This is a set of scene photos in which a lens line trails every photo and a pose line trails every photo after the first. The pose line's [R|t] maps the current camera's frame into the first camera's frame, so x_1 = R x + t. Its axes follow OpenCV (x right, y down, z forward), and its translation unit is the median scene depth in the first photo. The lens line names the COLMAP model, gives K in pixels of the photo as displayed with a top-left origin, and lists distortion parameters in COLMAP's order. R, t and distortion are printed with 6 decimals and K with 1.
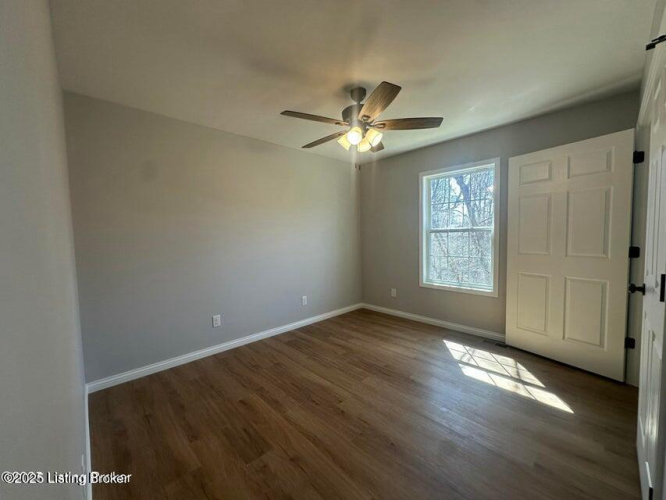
lens RADIAL K [[266.2, 0, 333.0], [0, 266.2, 250.0], [0, 0, 1]] dist [-0.000225, 0.000004]
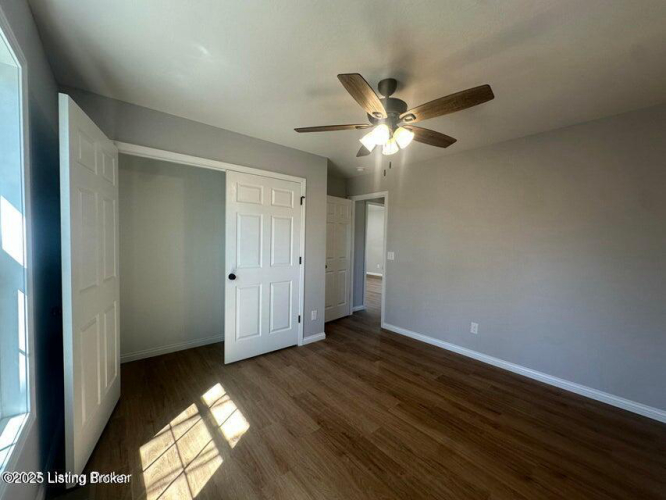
lens RADIAL K [[264.9, 0, 333.0], [0, 264.9, 250.0], [0, 0, 1]] dist [-0.000293, -0.000025]
pose [[-0.998225, -0.001102, 0.059537, 0.214961], [0.004212, 0.996017, 0.089068, -0.140524], [-0.059398, 0.089160, -0.994245, 1.876005]]
